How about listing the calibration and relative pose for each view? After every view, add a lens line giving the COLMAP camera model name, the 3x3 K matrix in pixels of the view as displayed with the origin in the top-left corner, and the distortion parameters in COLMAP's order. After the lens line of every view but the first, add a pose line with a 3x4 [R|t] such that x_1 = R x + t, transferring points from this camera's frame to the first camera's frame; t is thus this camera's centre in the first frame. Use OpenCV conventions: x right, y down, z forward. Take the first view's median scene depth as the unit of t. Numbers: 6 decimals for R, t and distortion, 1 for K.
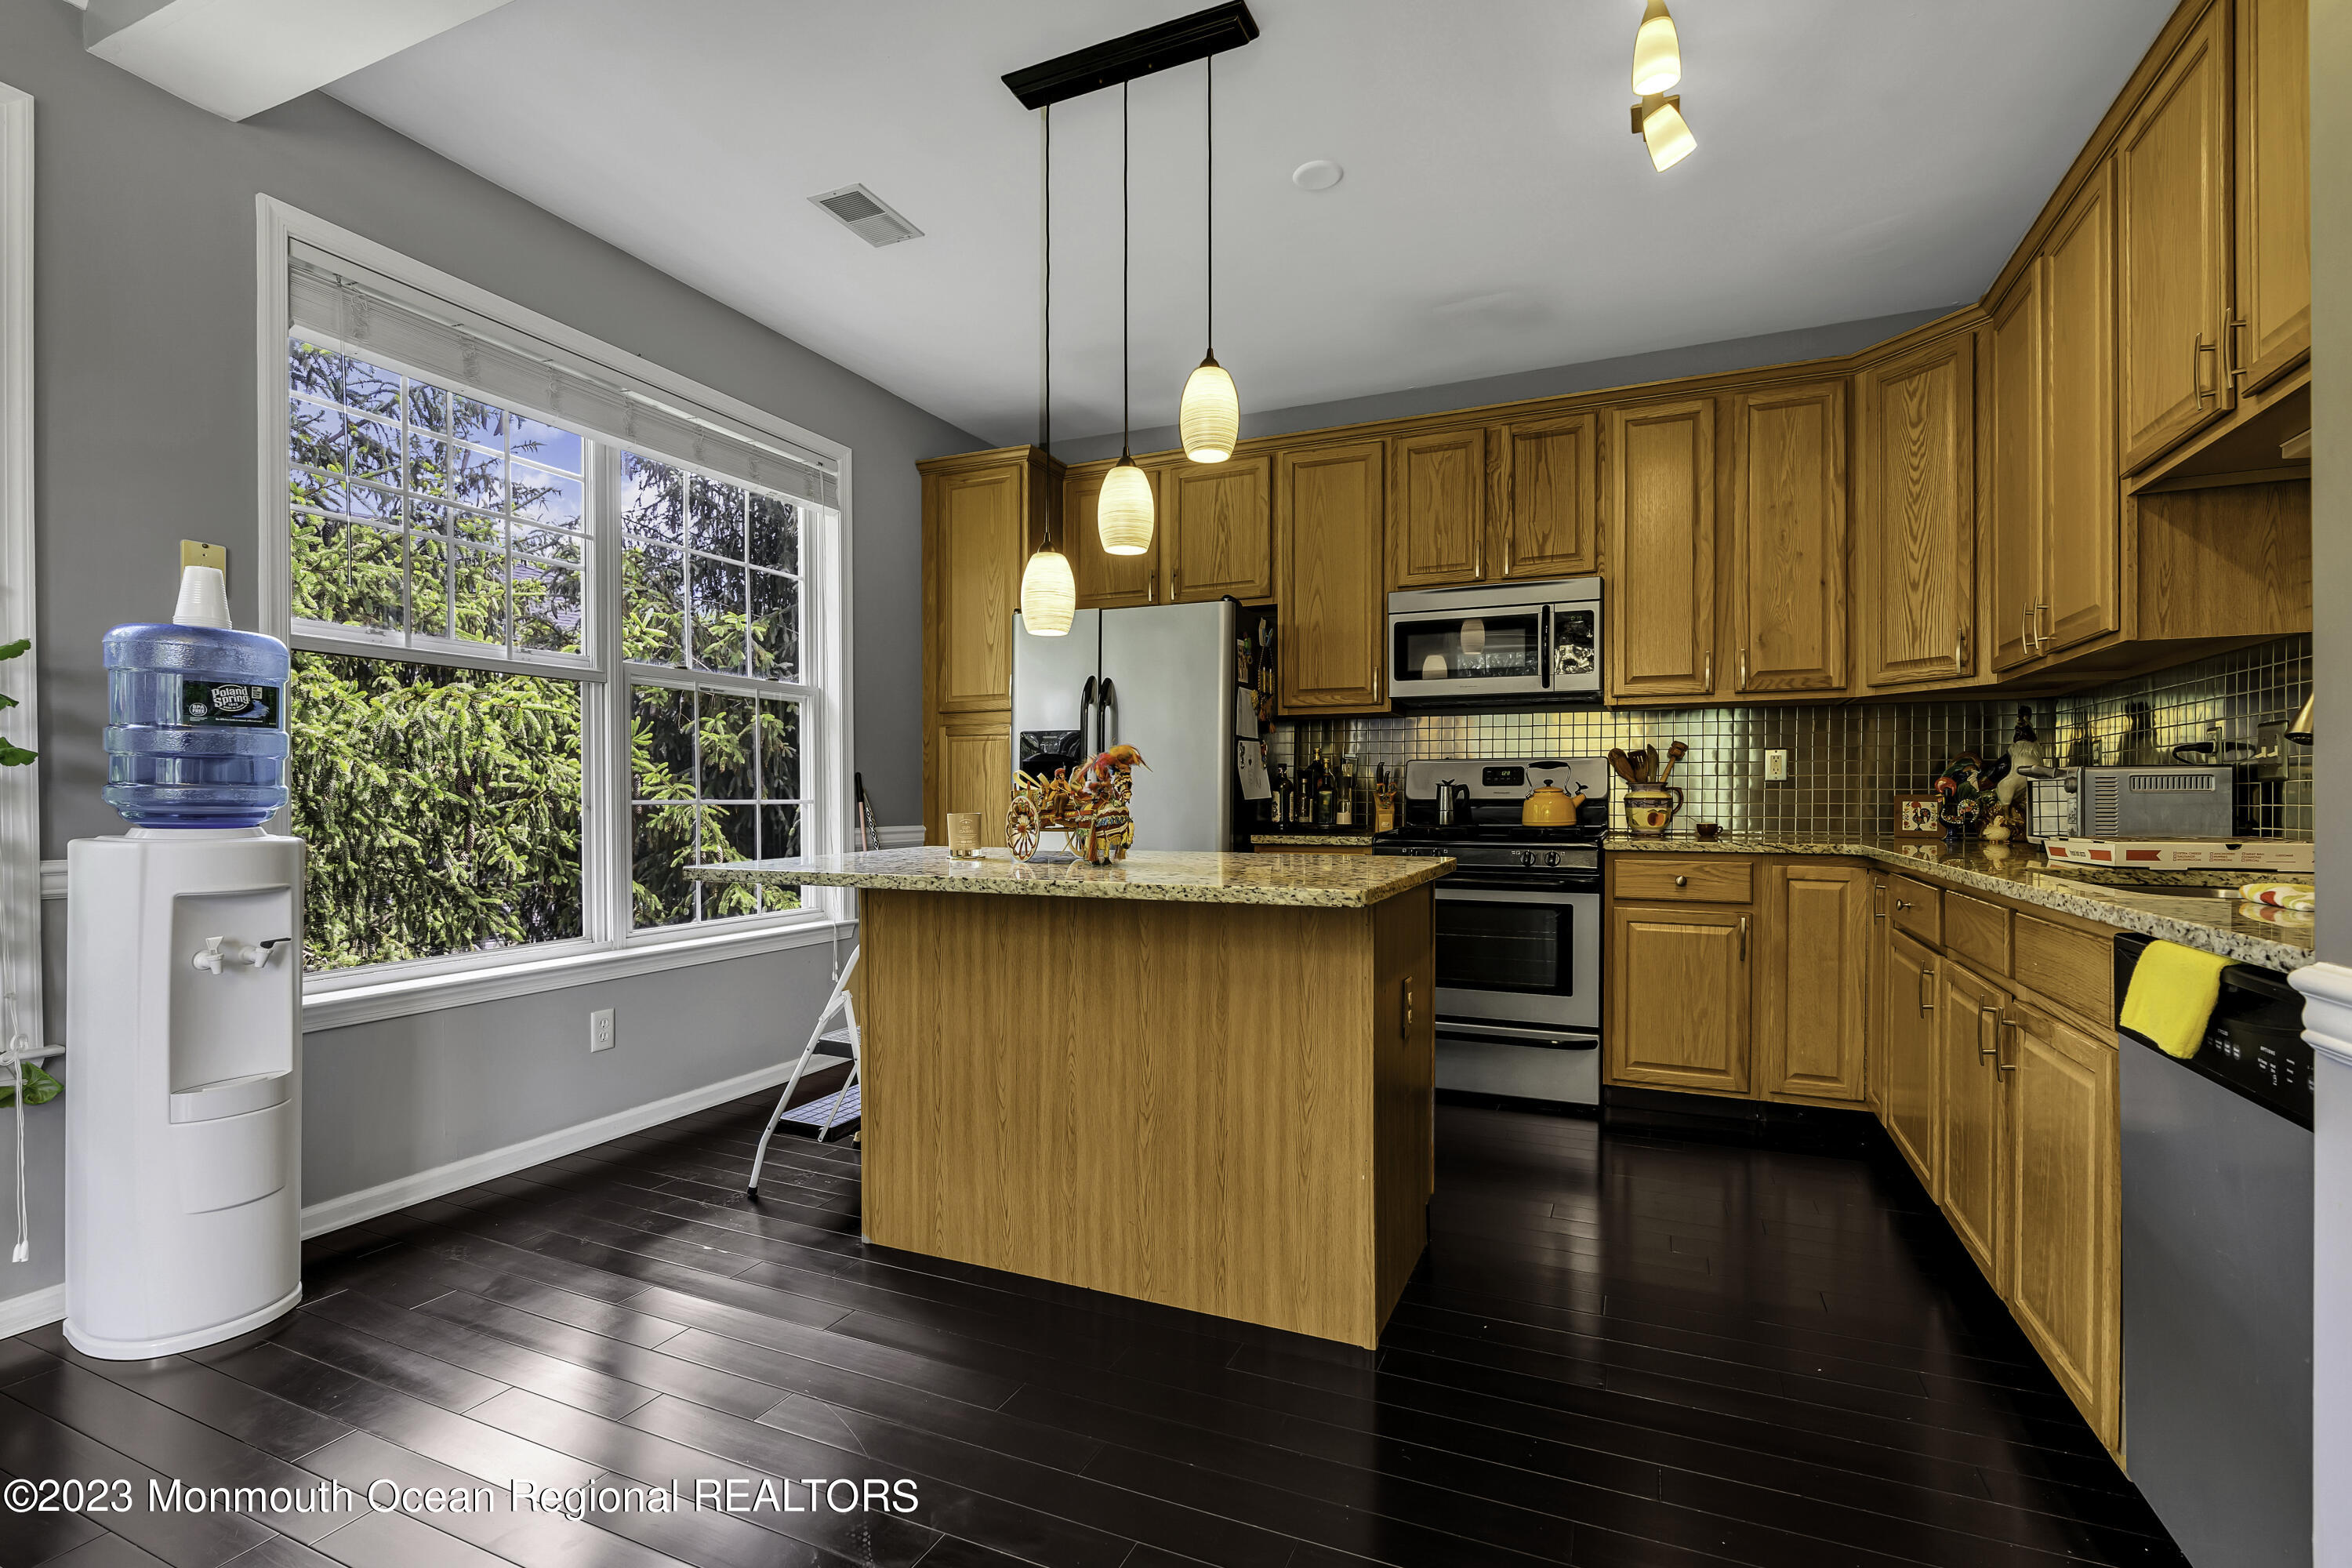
lens RADIAL K [[1074.7, 0, 1182.2], [0, 1074.7, 803.1], [0, 0, 1]] dist [-0.002809, 0.000566]
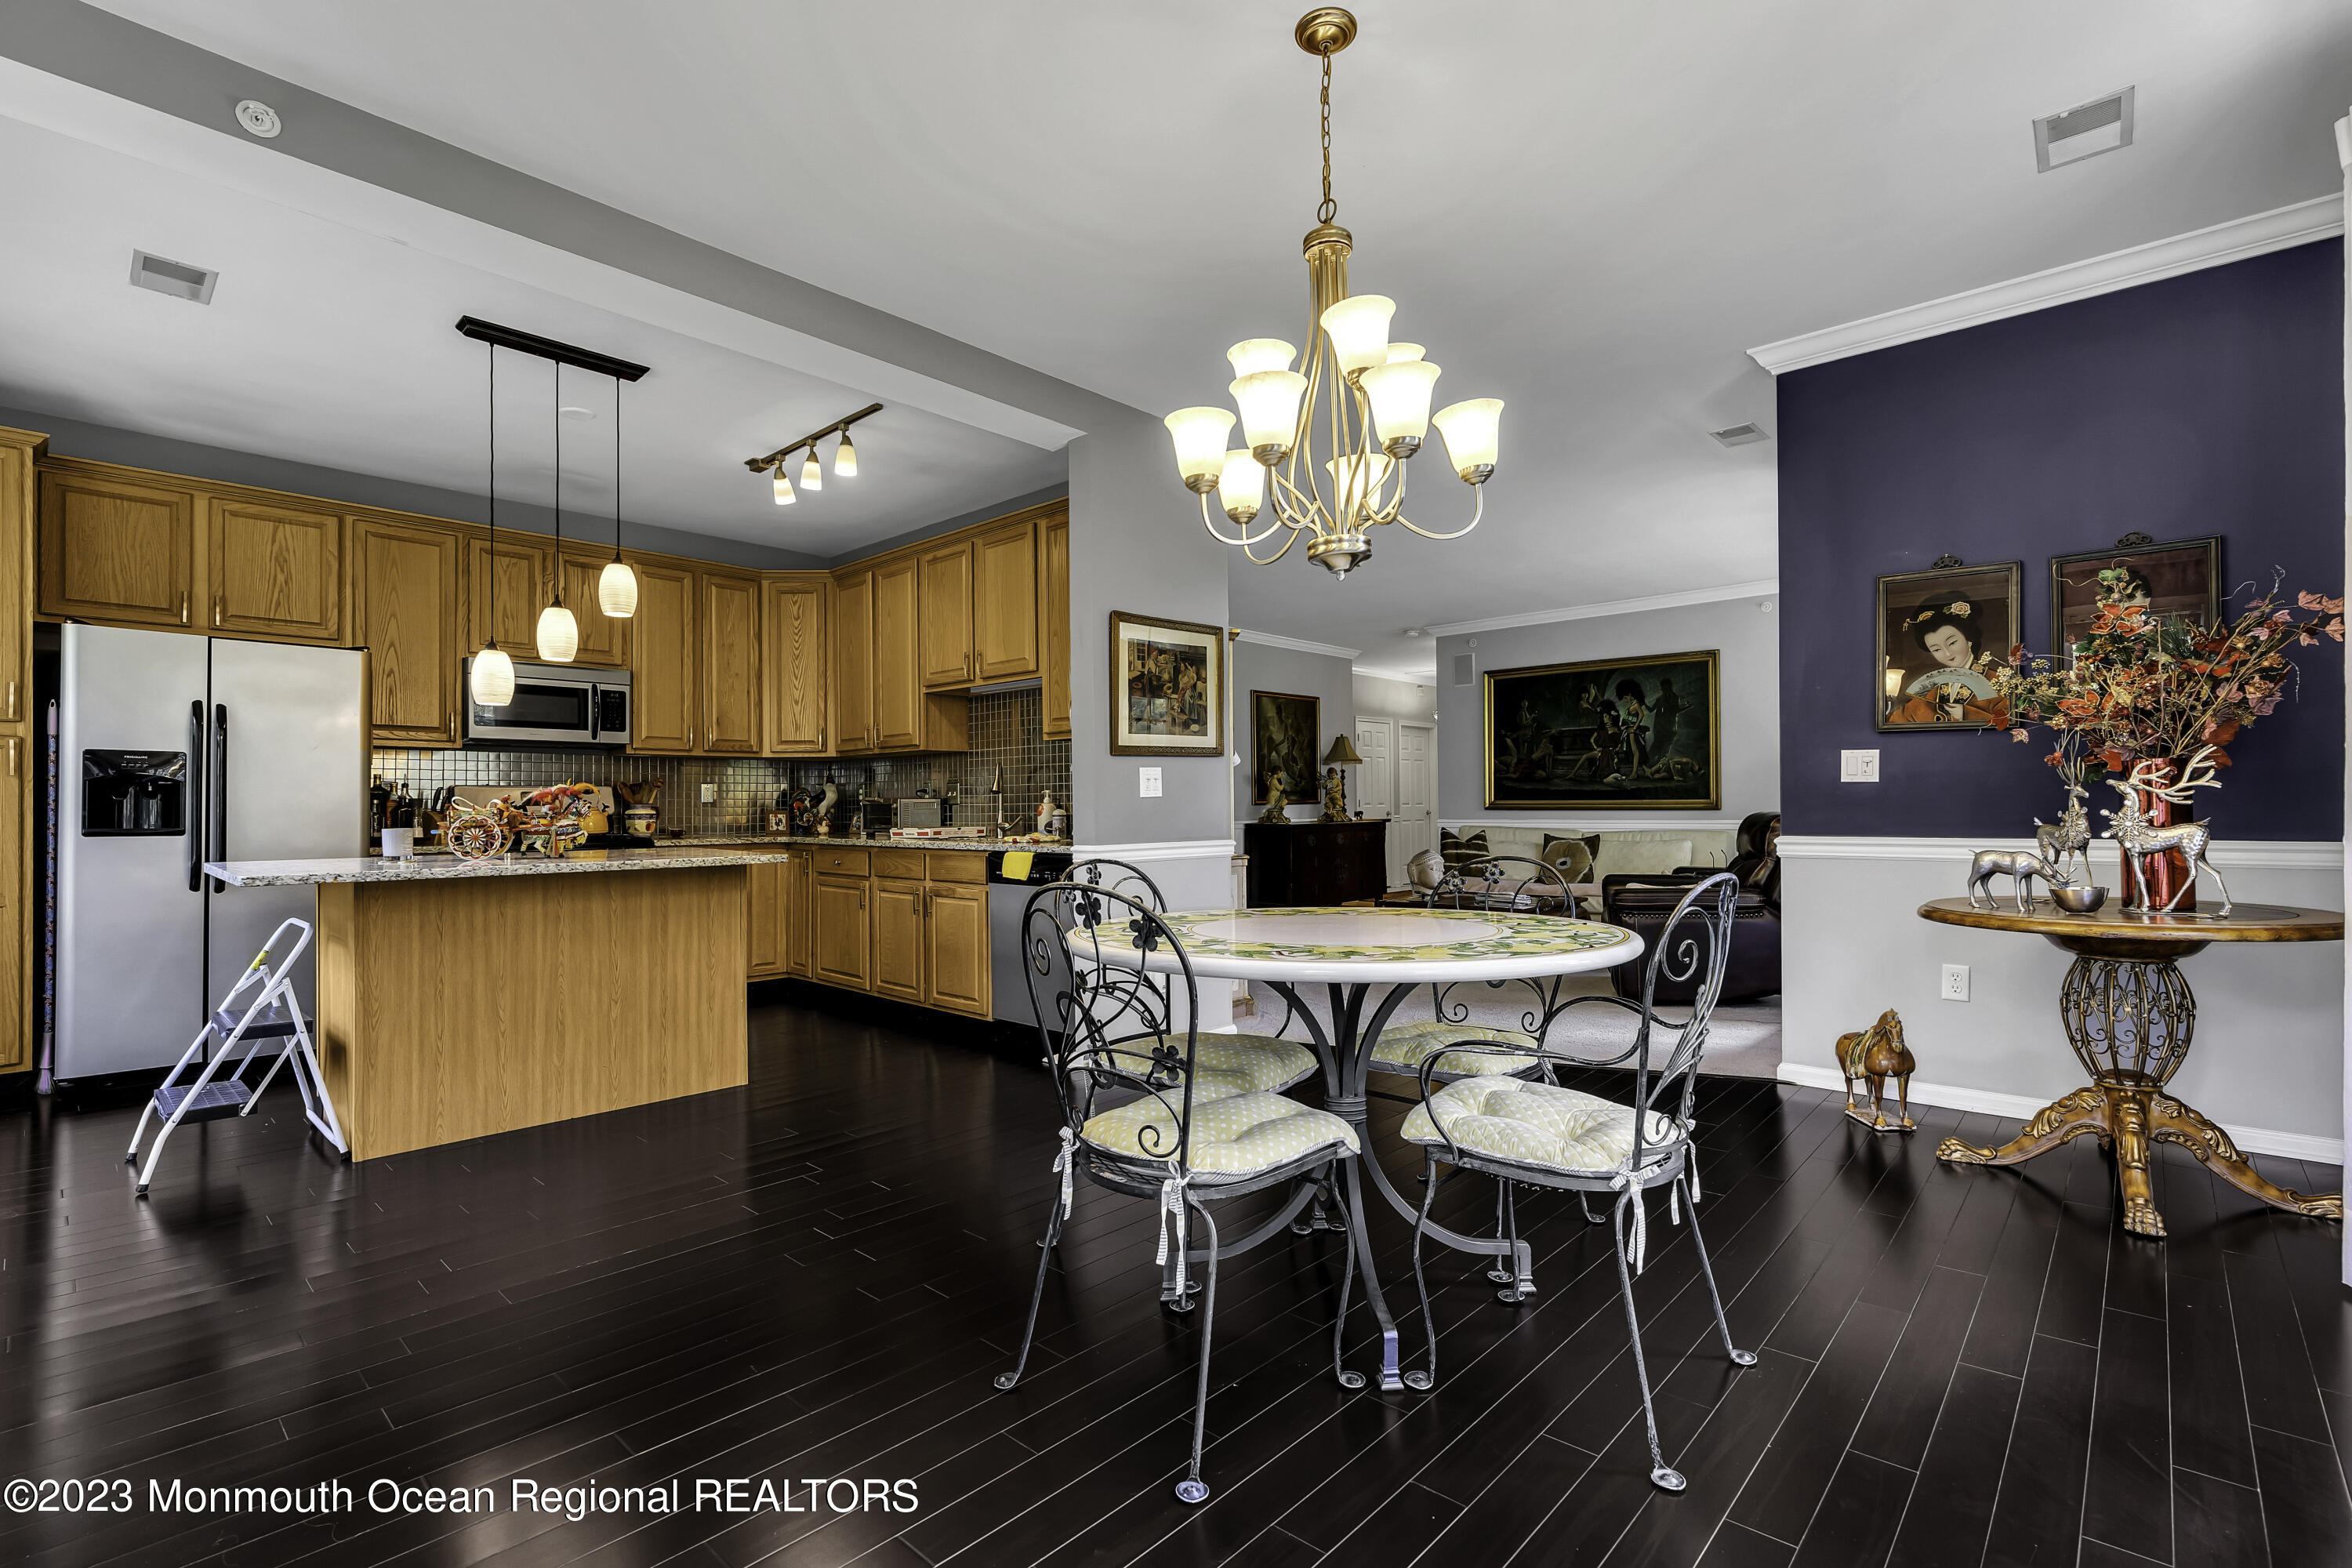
lens RADIAL K [[1074.7, 0, 1180.1], [0, 1074.7, 795.7], [0, 0, 1]] dist [-0.002809, 0.000566]
pose [[0.323661, 0.007480, 0.946143, -1.306335], [0.012401, 0.999849, -0.012147, -0.003562], [-0.946092, 0.015665, 0.323520, -0.393317]]
